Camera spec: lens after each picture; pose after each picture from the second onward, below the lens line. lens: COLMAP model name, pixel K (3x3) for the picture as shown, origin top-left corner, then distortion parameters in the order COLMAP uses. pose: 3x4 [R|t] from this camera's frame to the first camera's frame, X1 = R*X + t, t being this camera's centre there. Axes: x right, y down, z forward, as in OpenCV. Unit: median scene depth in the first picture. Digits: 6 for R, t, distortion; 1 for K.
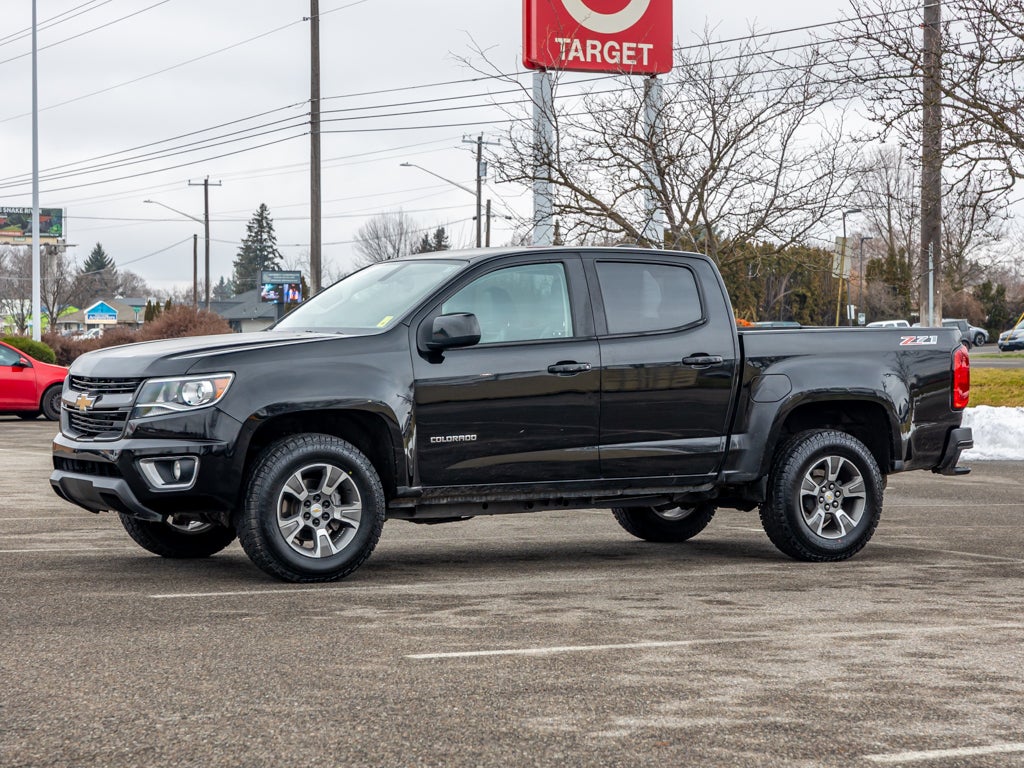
lens RADIAL K [[2446.7, 0, 512.0], [0, 2446.7, 384.0], [0, 0, 1]] dist [-0.009634, 0.063069]
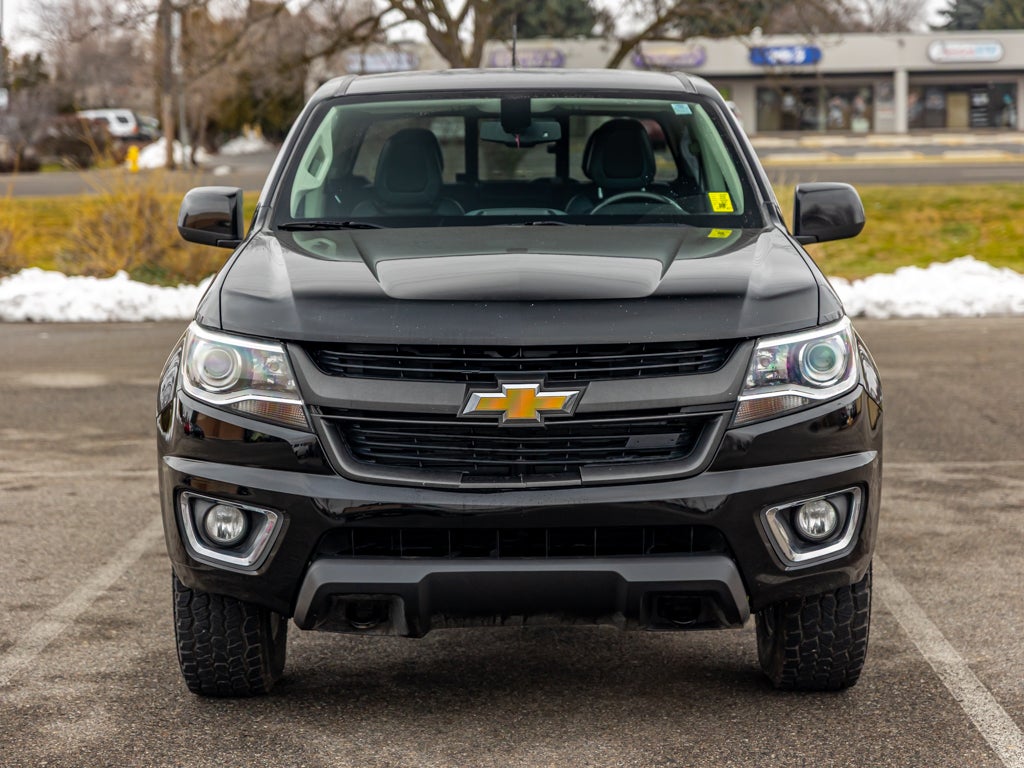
lens RADIAL K [[2446.7, 0, 512.0], [0, 2446.7, 384.0], [0, 0, 1]] dist [-0.009634, 0.063069]
pose [[0.527120, -0.100120, 0.843872, -0.549422], [0.029693, 0.994599, 0.099455, -0.040526], [-0.849272, -0.027368, 0.527246, 0.745821]]
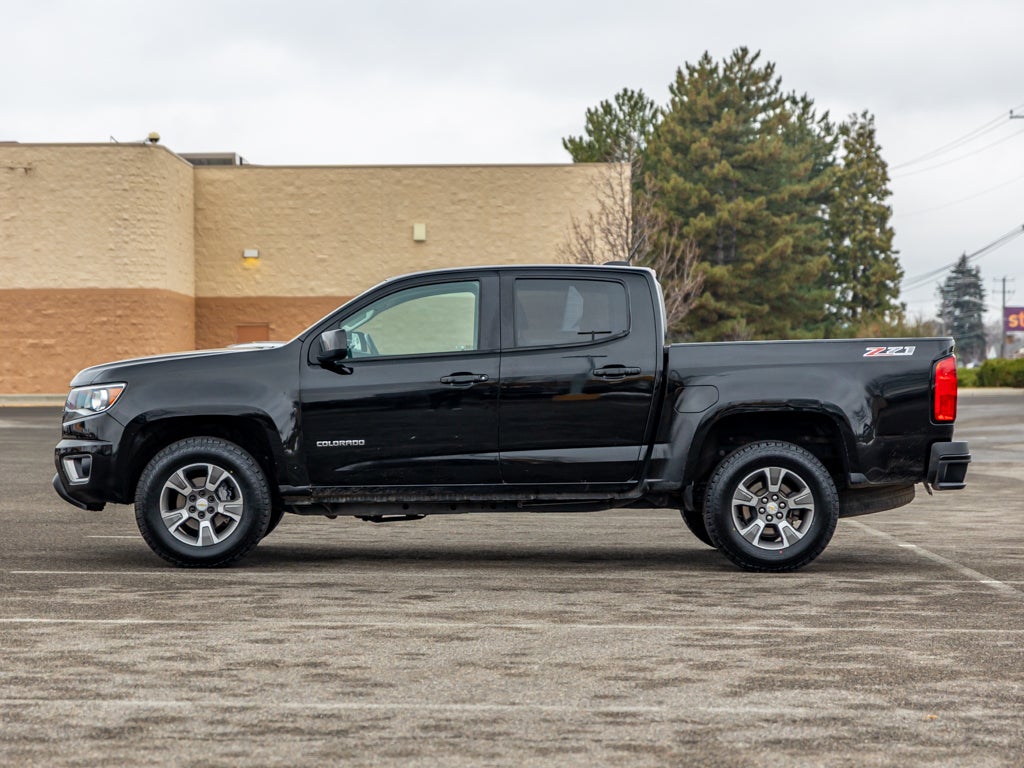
lens RADIAL K [[2446.7, 0, 512.0], [0, 2446.7, 384.0], [0, 0, 1]] dist [-0.009634, 0.063069]
pose [[0.871321, 0.006783, -0.490667, 0.576552], [-0.004485, 0.999973, 0.005860, -0.011009], [0.490694, -0.002905, 0.871327, 0.079359]]
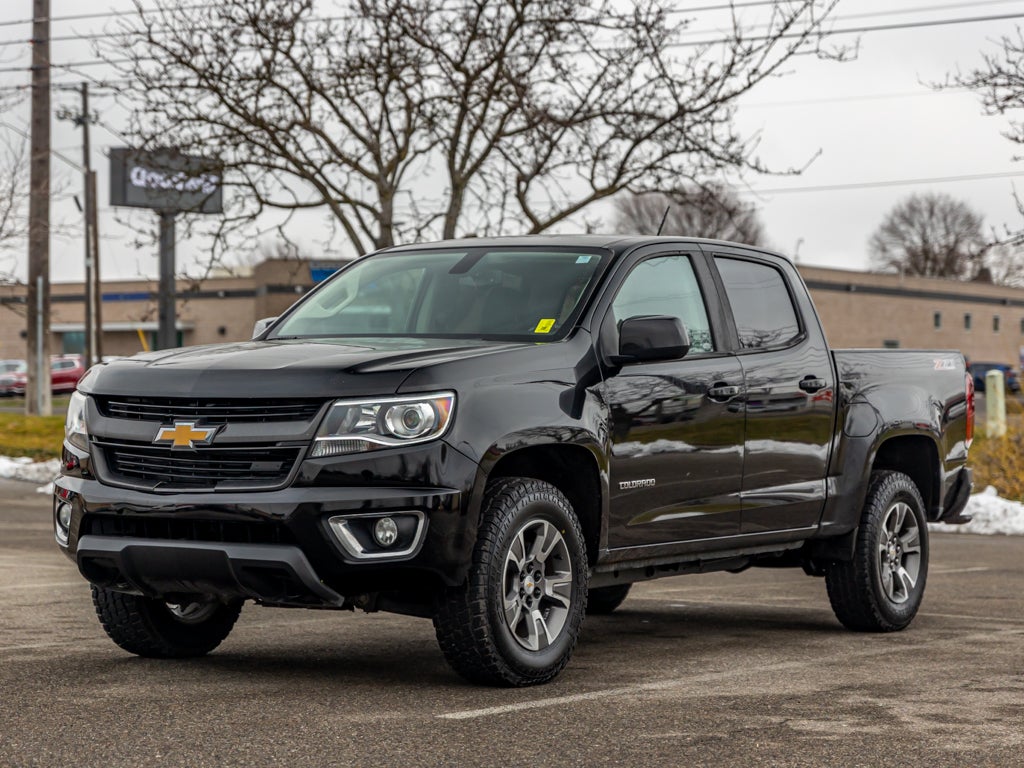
lens RADIAL K [[2509.4, 0, 512.0], [0, 2509.4, 384.0], [0, 0, 1]] dist [0.000802, 0.018034]
pose [[0.891787, 0.009758, 0.452350, -0.401532], [-0.000384, 0.999783, -0.020810, 0.007695], [-0.452455, 0.018384, 0.891598, 0.329339]]
